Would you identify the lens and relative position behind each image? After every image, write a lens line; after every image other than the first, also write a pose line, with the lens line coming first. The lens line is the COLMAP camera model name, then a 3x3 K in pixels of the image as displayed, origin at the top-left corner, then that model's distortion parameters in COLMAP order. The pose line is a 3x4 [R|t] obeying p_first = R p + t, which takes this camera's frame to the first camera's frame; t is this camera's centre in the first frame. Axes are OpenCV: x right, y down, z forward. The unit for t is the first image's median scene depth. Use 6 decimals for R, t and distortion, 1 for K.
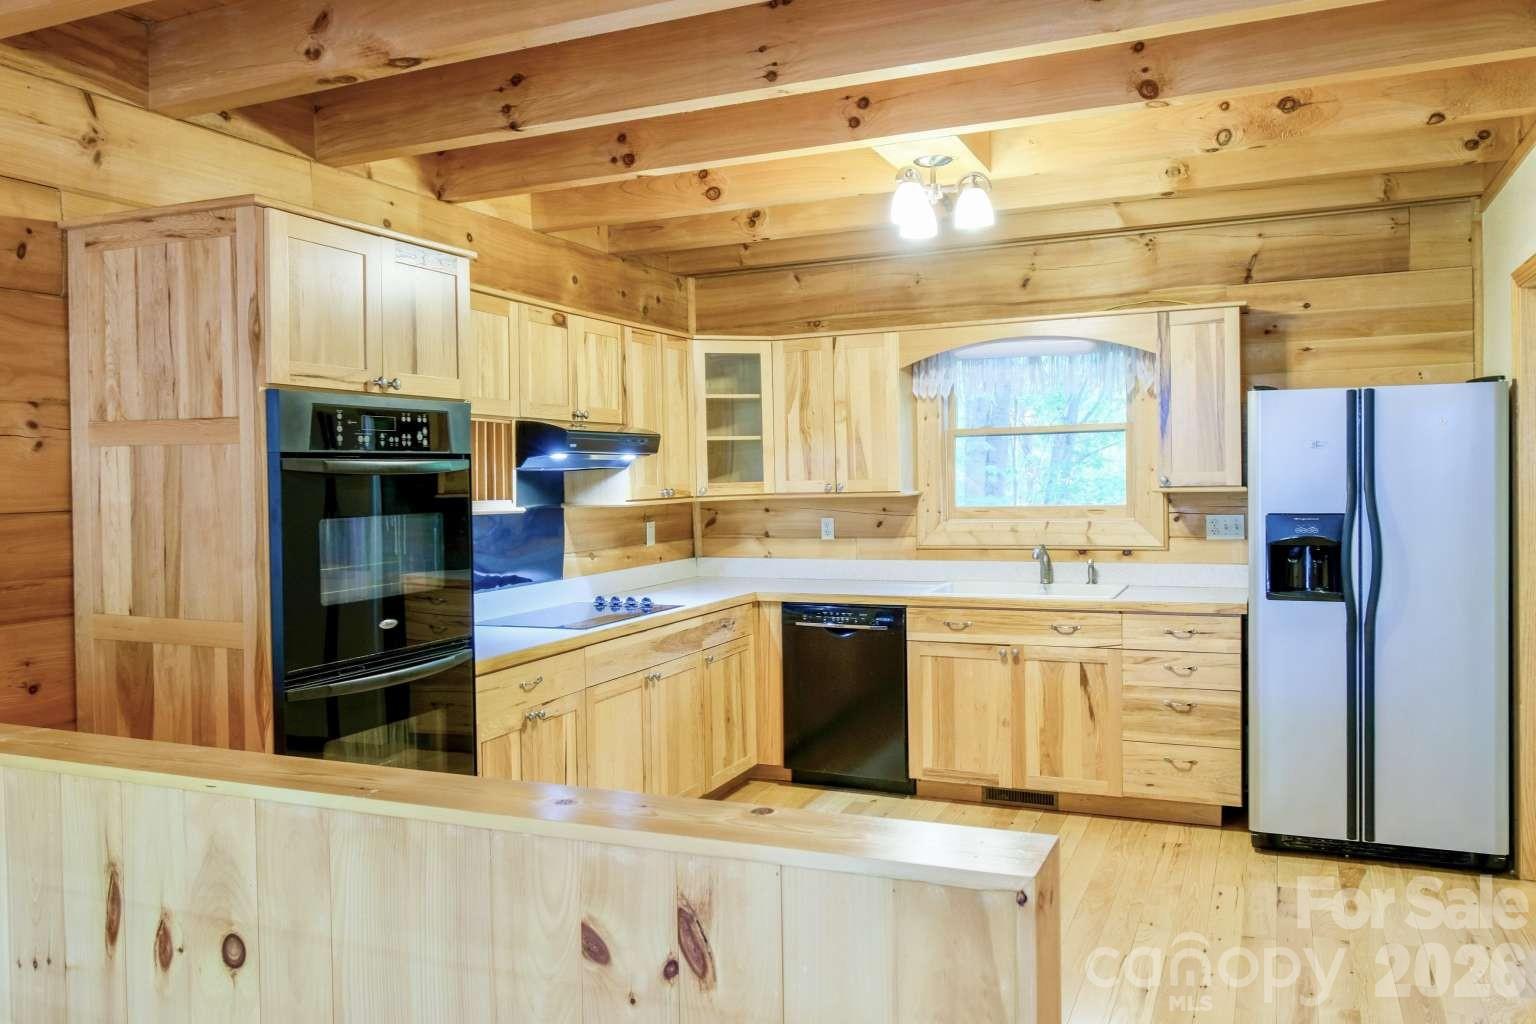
lens RADIAL K [[1165.6, 0, 769.0], [0, 1165.6, 508.9], [0, 0, 1]] dist [0.001151, -0.015435]
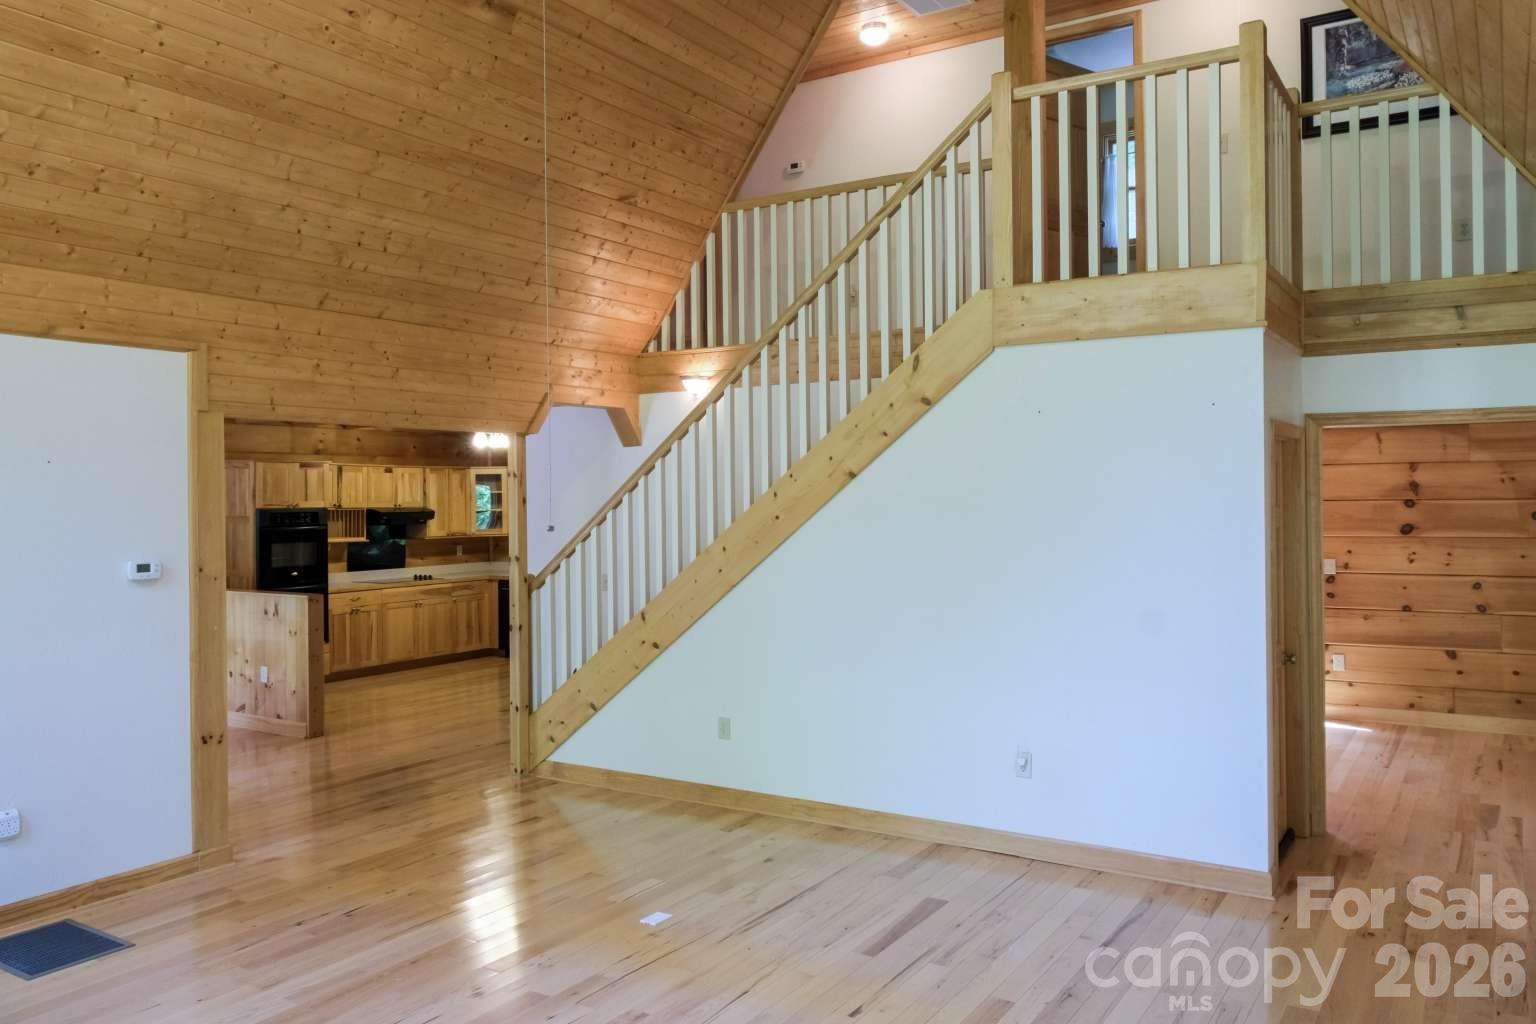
lens RADIAL K [[1165.6, 0, 780.0], [0, 1165.6, 500.5], [0, 0, 1]] dist [0.001151, -0.015435]
pose [[0.989276, 0.009246, -0.145767, 1.062755], [-0.012925, 0.999621, -0.024312, -0.036385], [0.145487, 0.025936, 0.989020, -1.470871]]
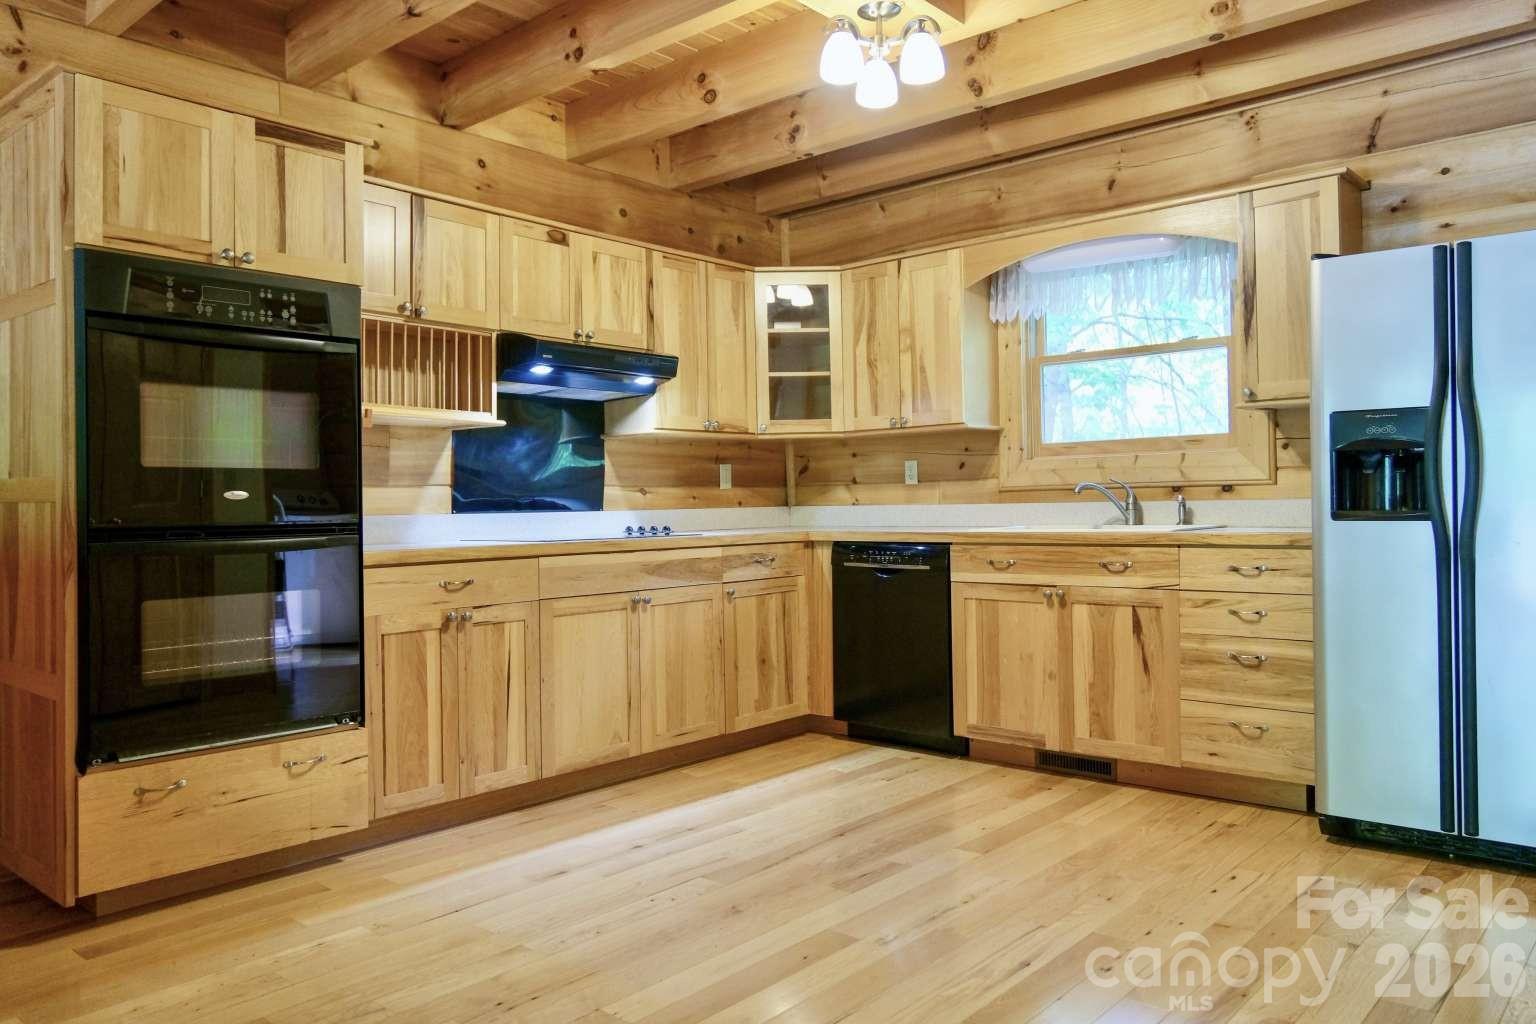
lens RADIAL K [[1115.3, 0, 772.1], [0, 1115.3, 505.9], [0, 0, 1]] dist [-0.002986, 0.000585]
pose [[0.953869, 0.003778, -0.300199, 0.267476], [-0.011052, 0.999685, -0.022536, 0.082230], [0.300019, 0.024814, 0.953610, 0.146978]]
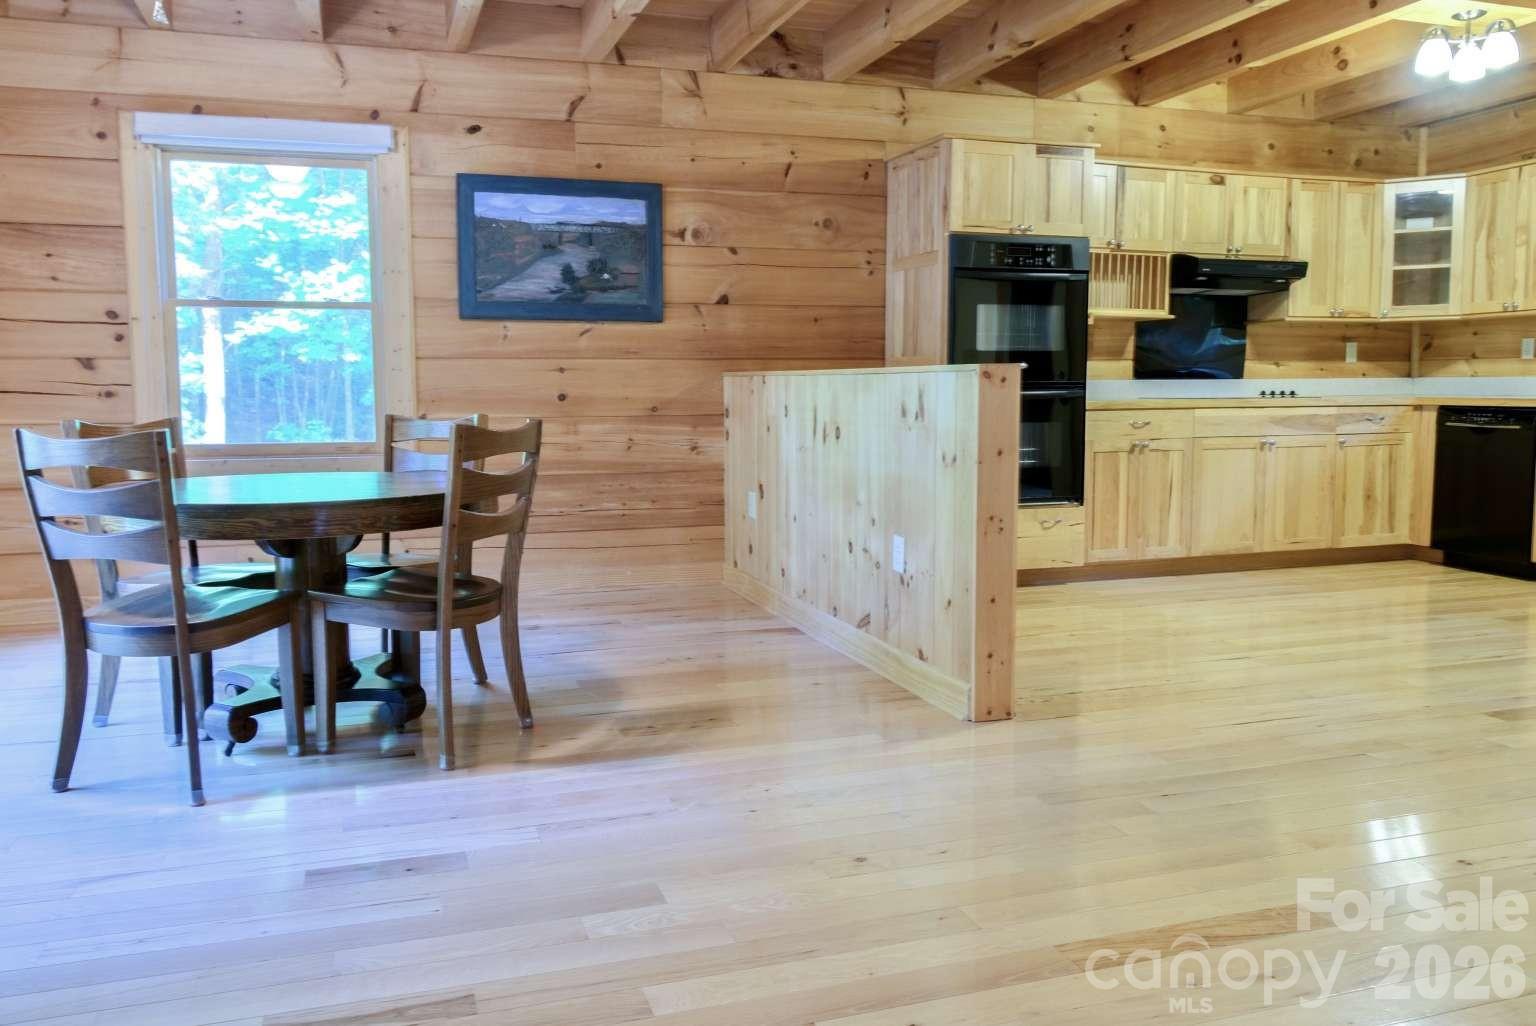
lens RADIAL K [[1211.0, 0, 772.7], [0, 1211.0, 505.6], [0, 0, 1]] dist [-0.009245, 0.015061]
pose [[0.672412, 0.085970, -0.735167, 0.525409], [-0.028763, 0.995517, 0.090108, 0.102454], [0.739618, -0.039444, 0.671871, -0.348335]]
